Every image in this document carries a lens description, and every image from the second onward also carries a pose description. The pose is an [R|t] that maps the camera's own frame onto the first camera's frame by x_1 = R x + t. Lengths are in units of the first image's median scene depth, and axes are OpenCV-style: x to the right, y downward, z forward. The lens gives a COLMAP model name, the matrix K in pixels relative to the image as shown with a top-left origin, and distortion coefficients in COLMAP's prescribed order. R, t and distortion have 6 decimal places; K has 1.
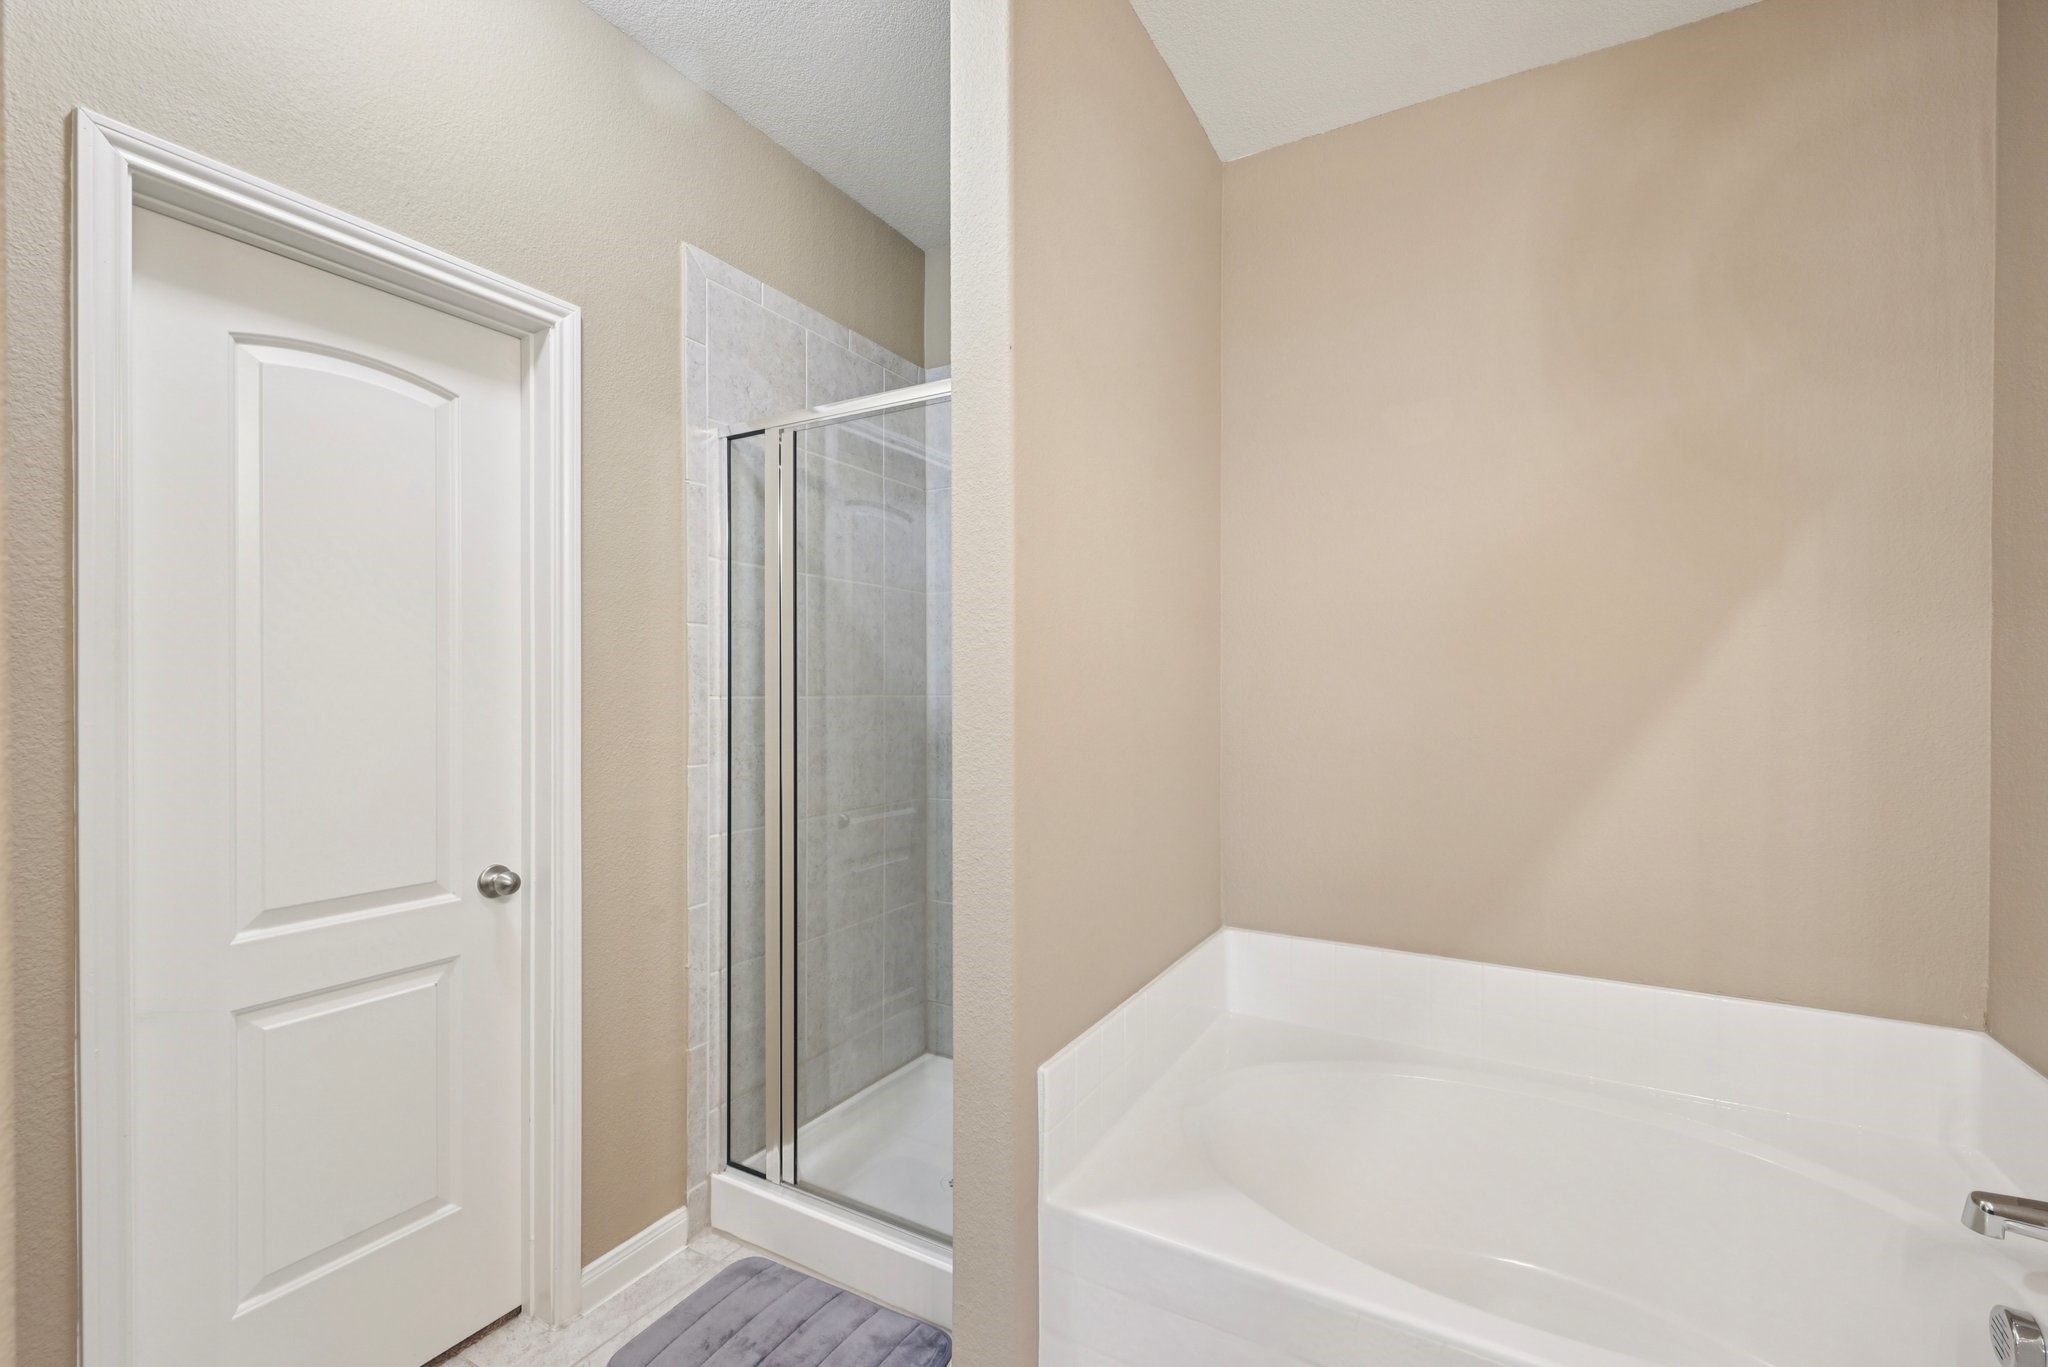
lens RADIAL K [[877.8, 0, 1027.9], [0, 877.8, 693.8], [0, 0, 1]] dist [0.000235, 0.000476]
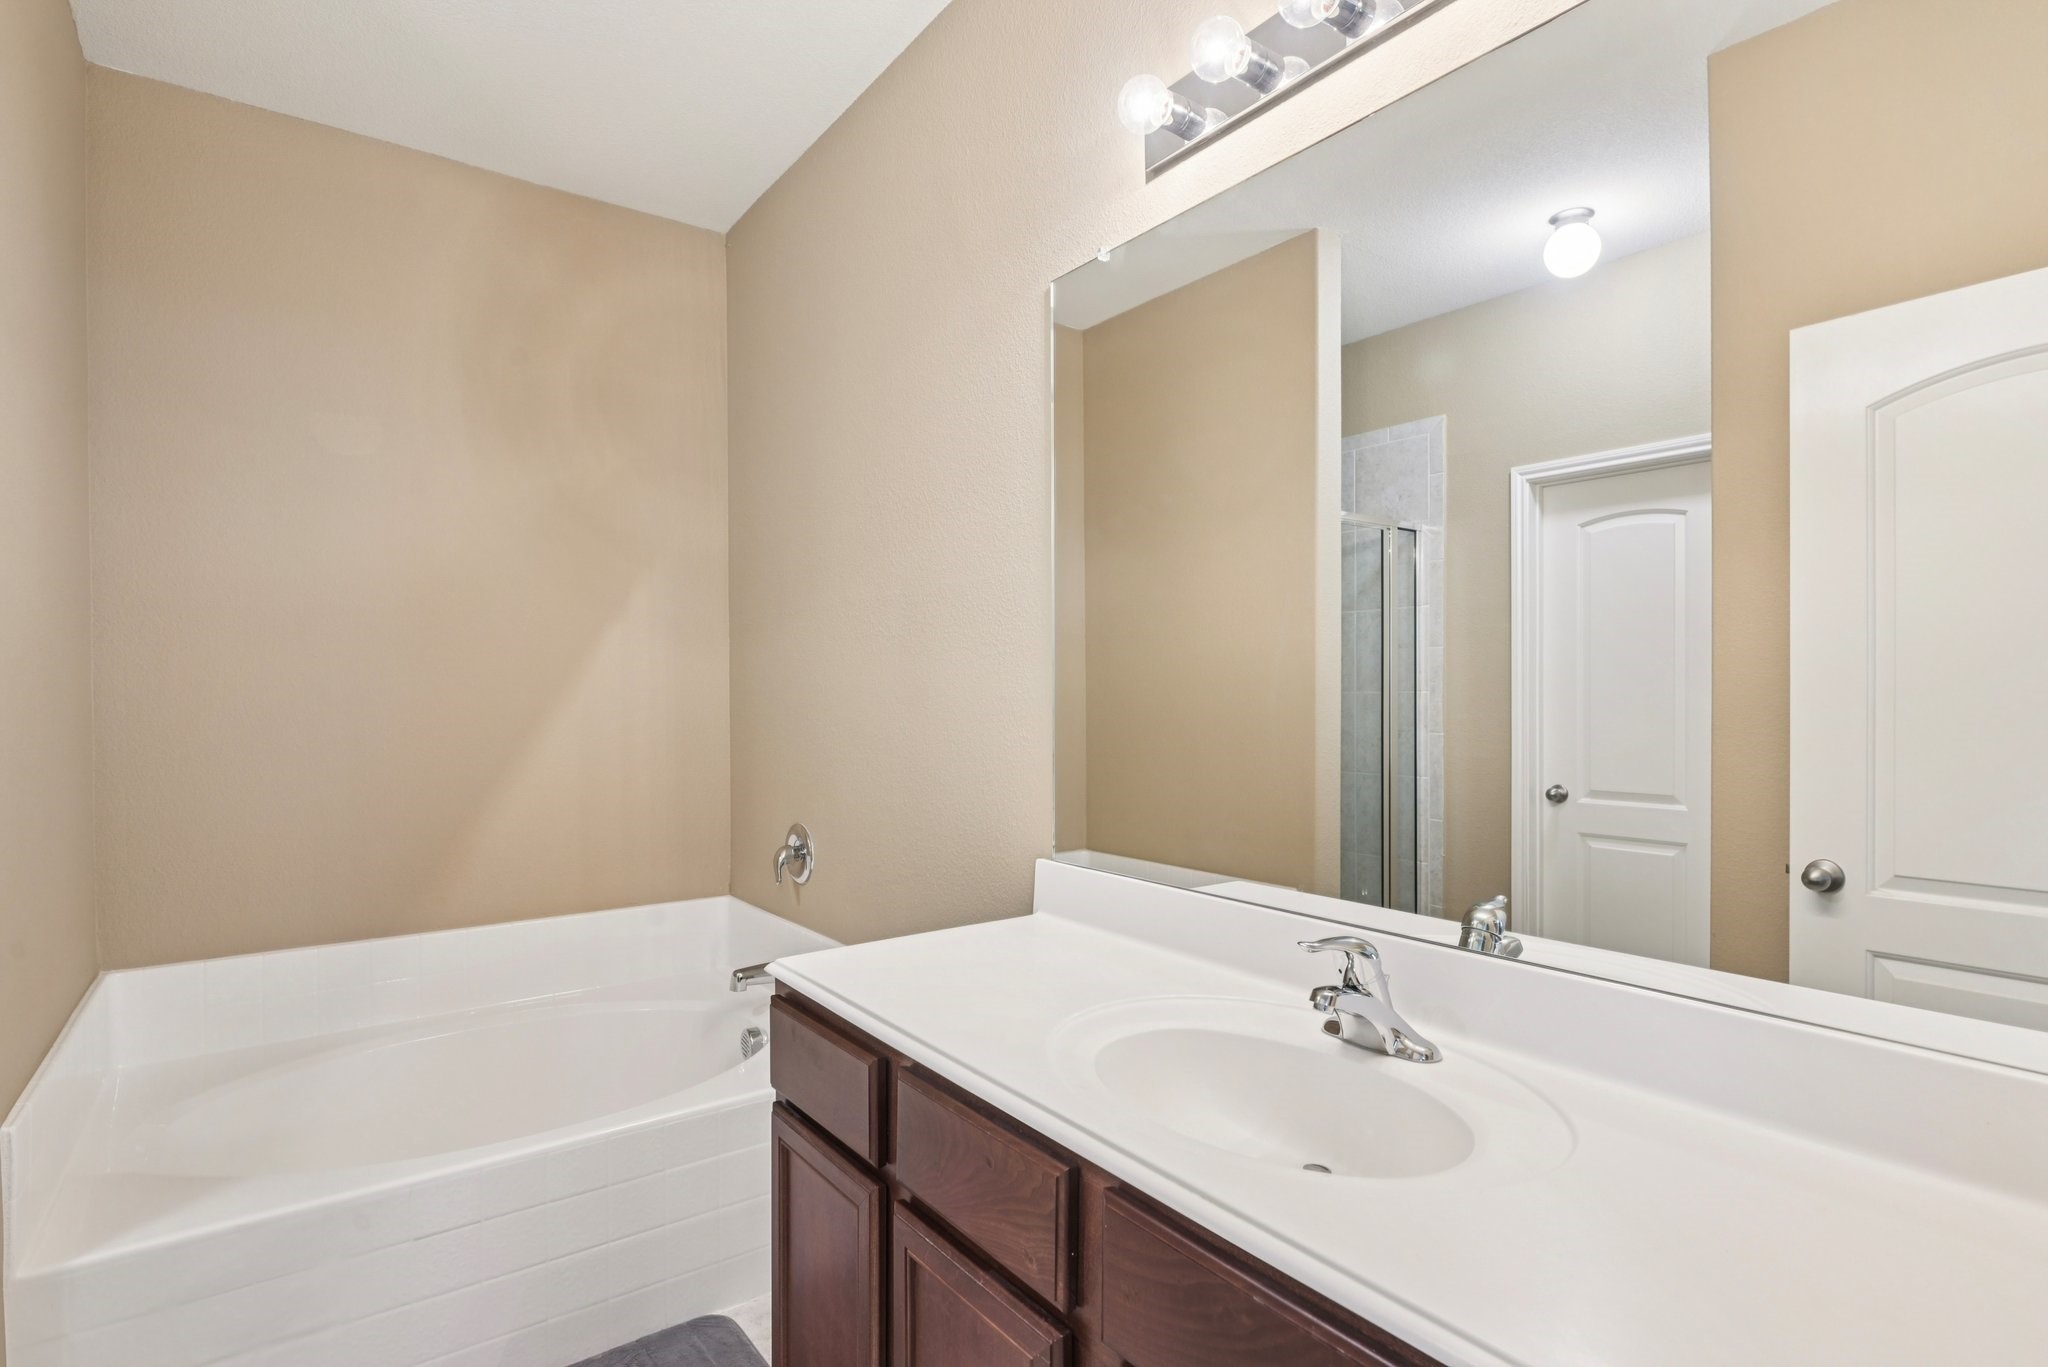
lens RADIAL K [[998.7, 0, 1027.7], [0, 998.7, 697.6], [0, 0, 1]] dist [0.000310, 0.000390]
pose [[0.400175, -0.013301, 0.916342, -0.444368], [0.012677, 0.999879, 0.008978, 0.005408], [-0.916351, 0.008024, 0.400295, -0.299502]]
